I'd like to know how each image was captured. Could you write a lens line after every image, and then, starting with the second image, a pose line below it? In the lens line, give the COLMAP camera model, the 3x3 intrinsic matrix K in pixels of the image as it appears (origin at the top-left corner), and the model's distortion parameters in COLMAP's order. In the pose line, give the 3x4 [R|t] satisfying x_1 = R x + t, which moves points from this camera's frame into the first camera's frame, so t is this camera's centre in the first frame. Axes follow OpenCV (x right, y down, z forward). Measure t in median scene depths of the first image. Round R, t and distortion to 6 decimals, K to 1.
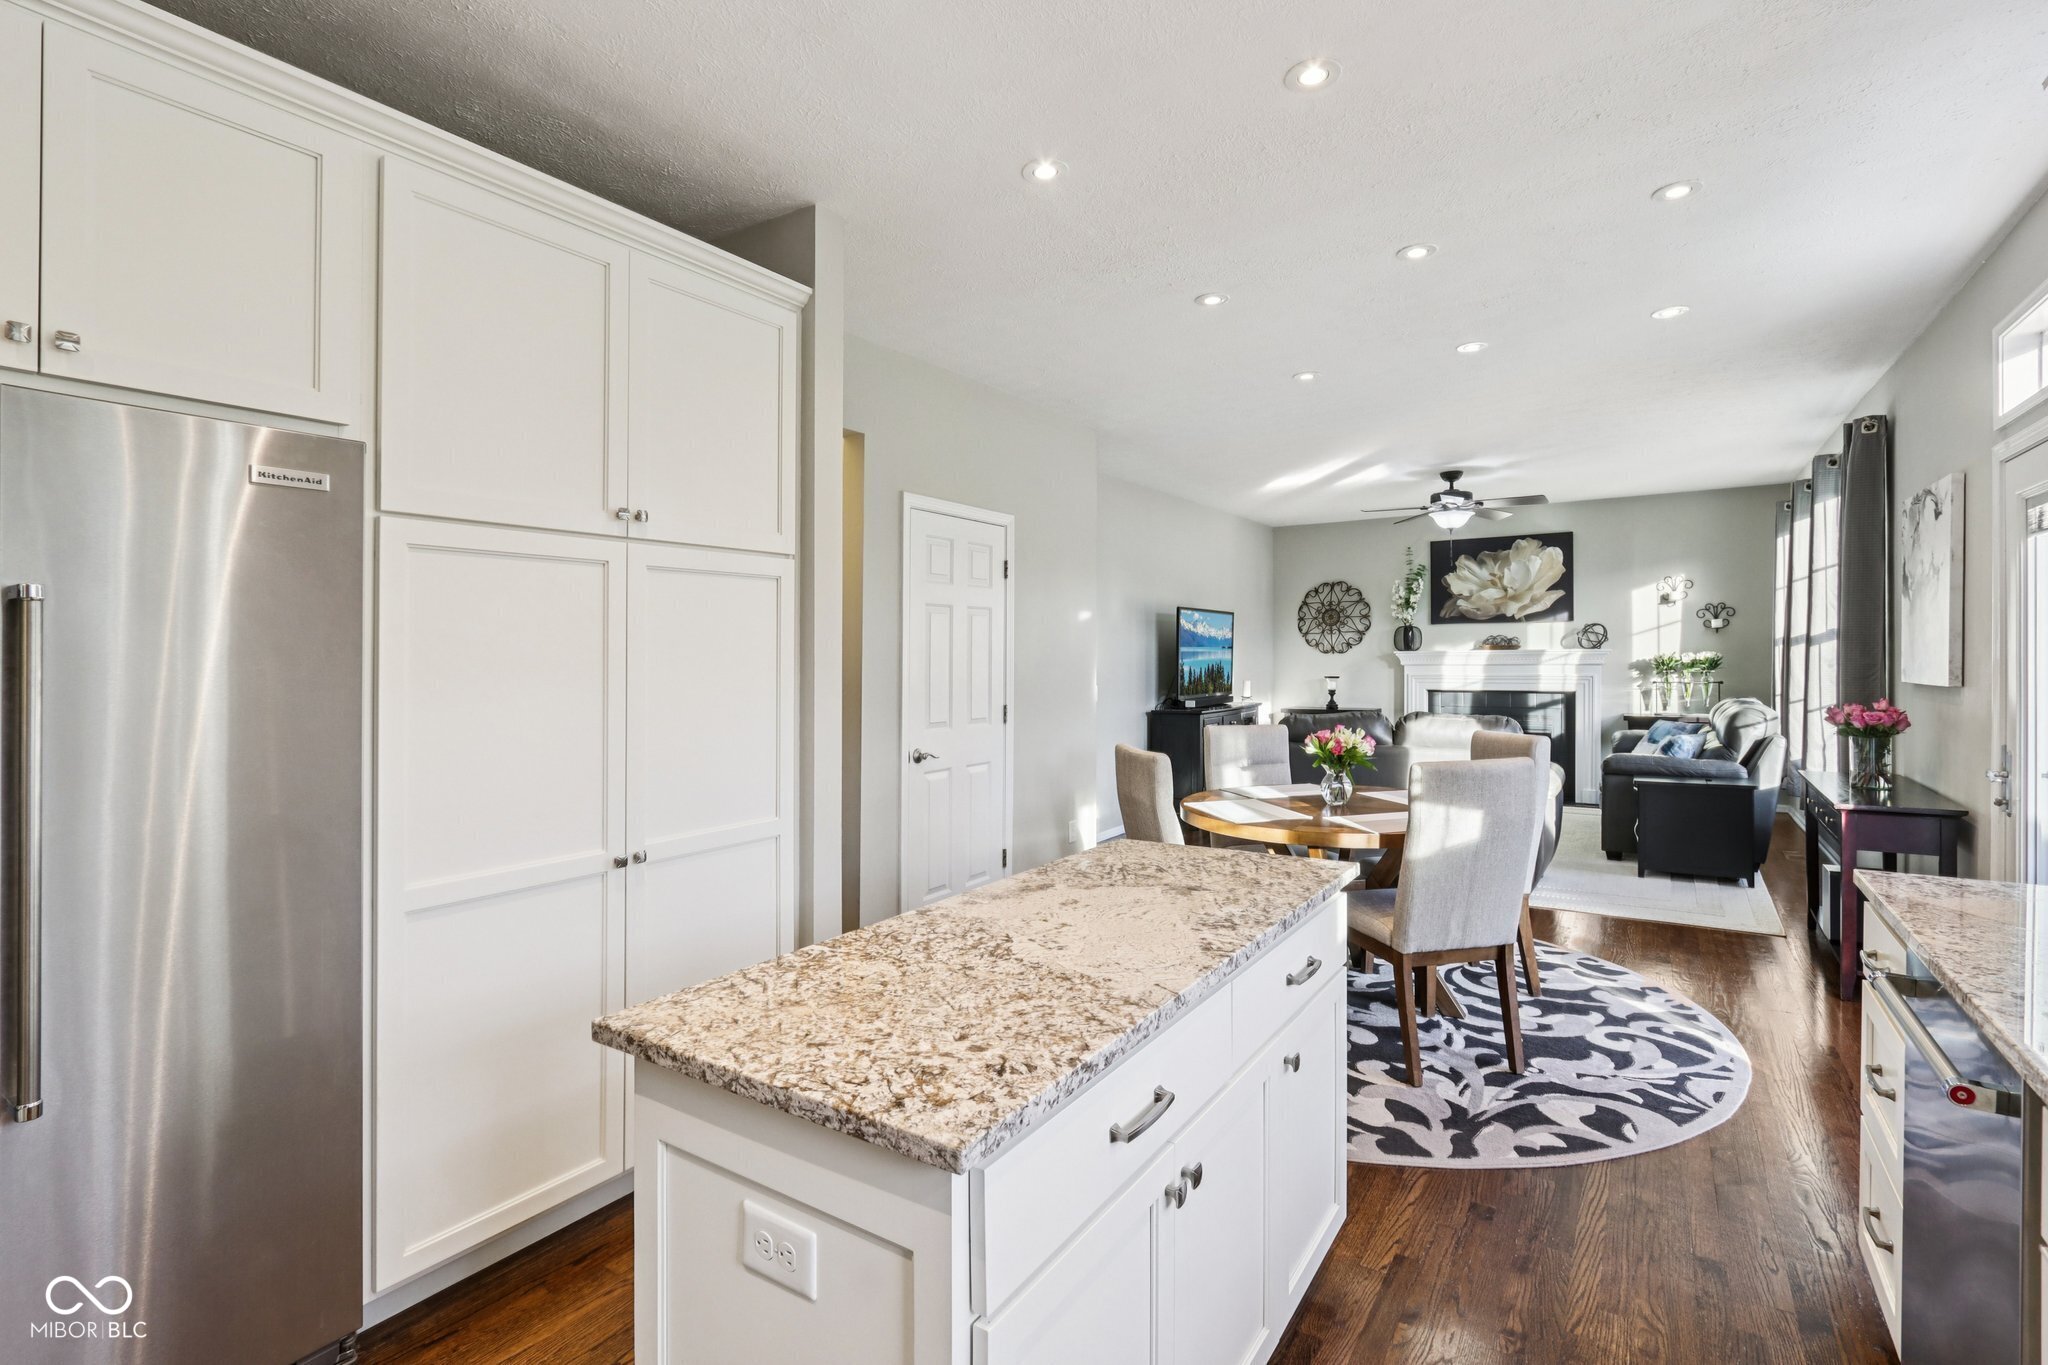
lens RADIAL K [[952.9, 0, 1020.4], [0, 952.9, 668.5], [0, 0, 1]] dist [-0.020051, 0.001533]
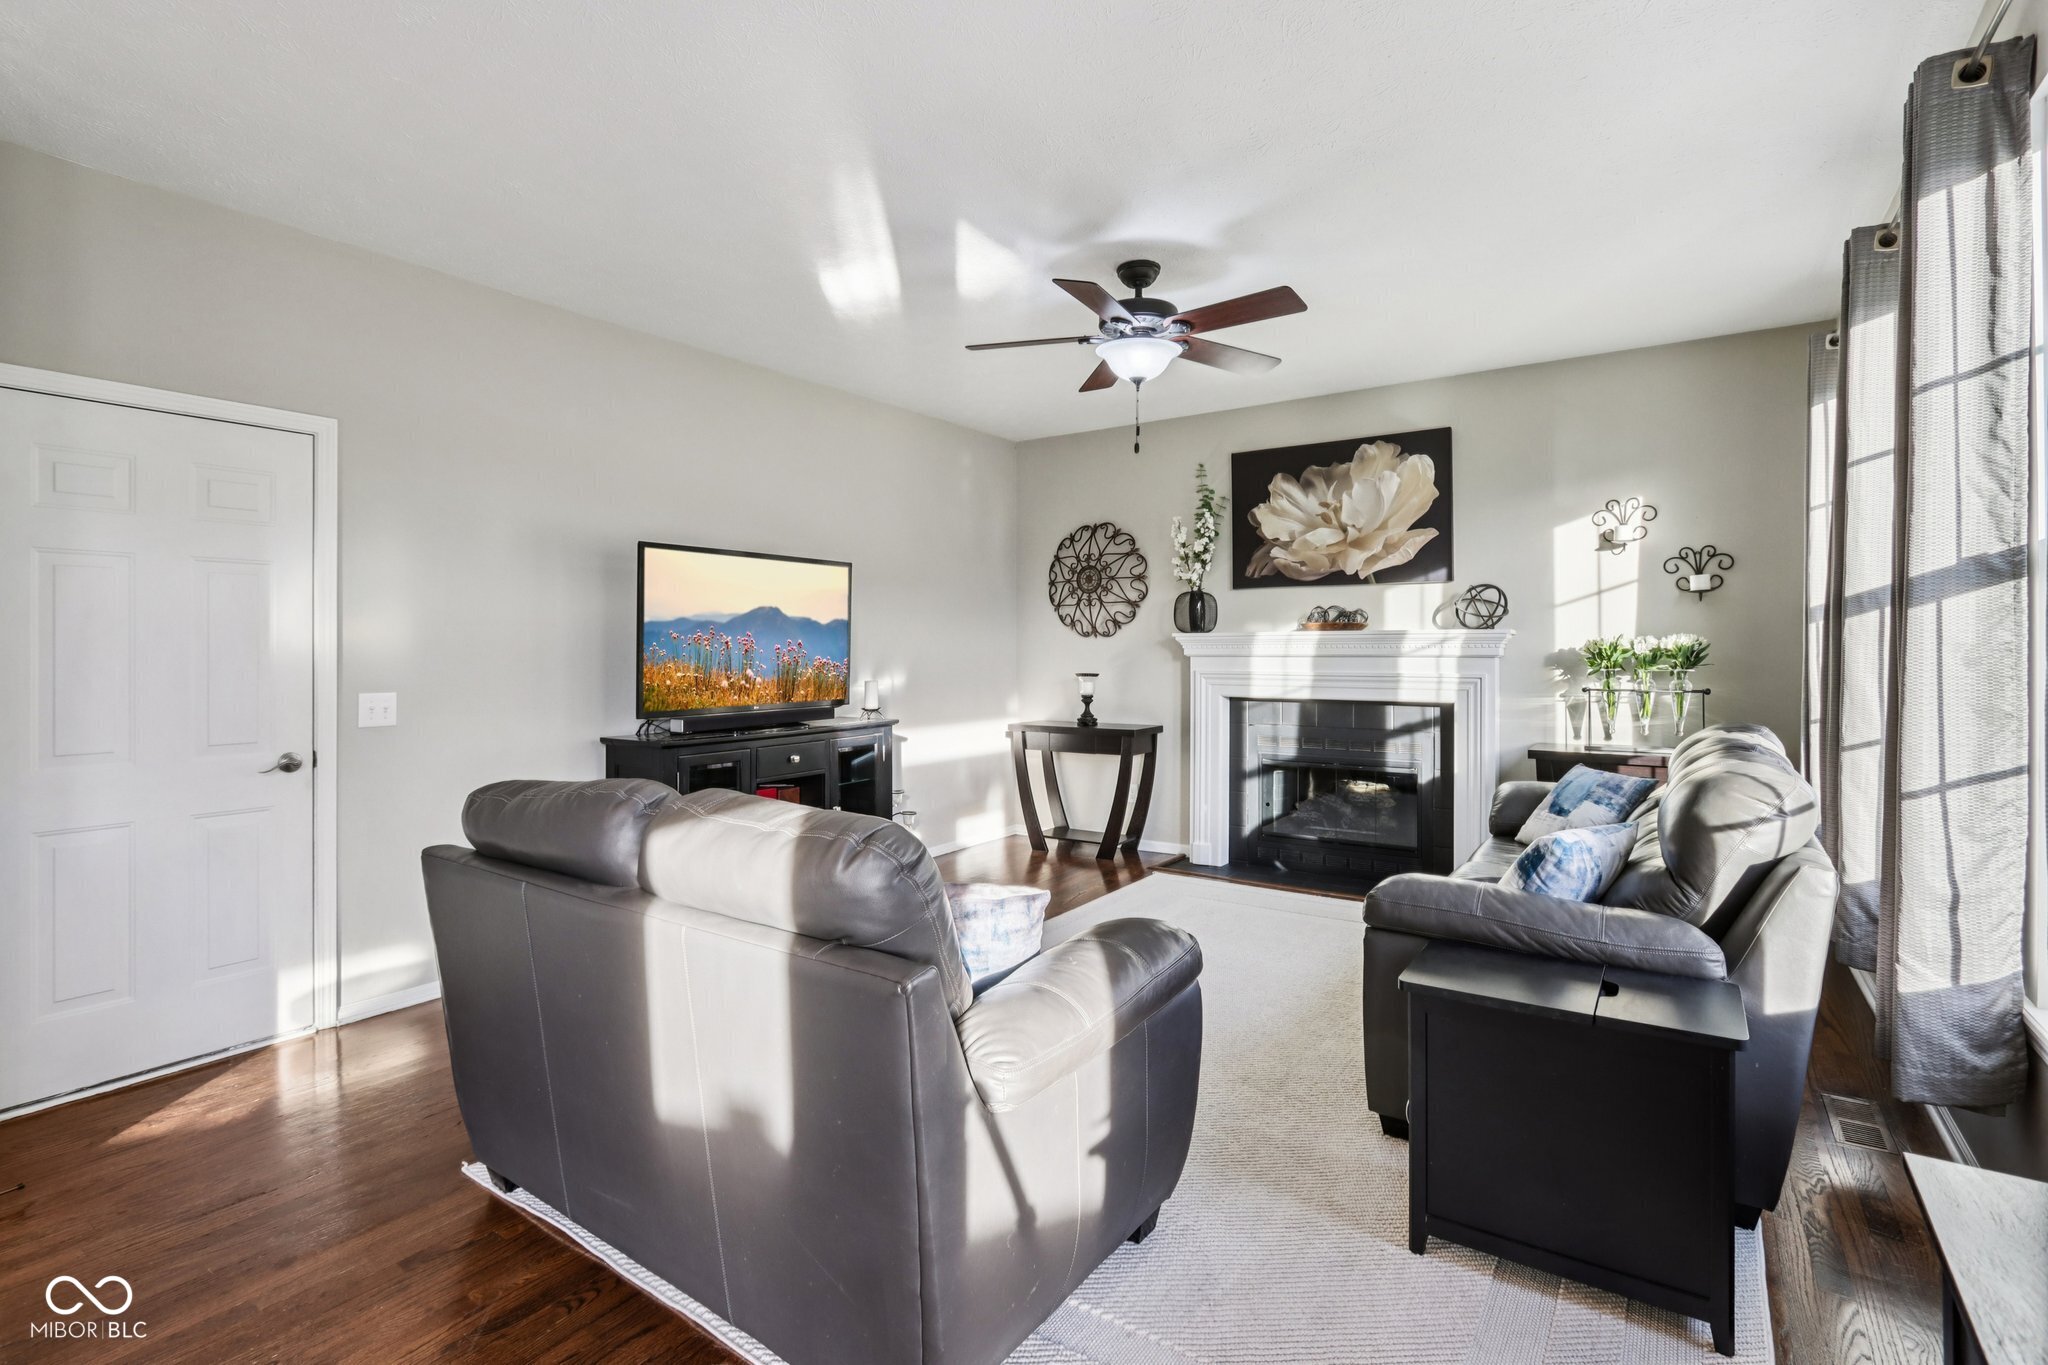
lens RADIAL K [[952.9, 0, 1016.3], [0, 952.9, 647.6], [0, 0, 1]] dist [-0.020051, 0.001533]
pose [[0.999620, 0.006515, -0.026791, 0.353924], [-0.006797, 0.999922, -0.010475, -0.001940], [0.026720, 0.010653, 0.999586, 0.439180]]
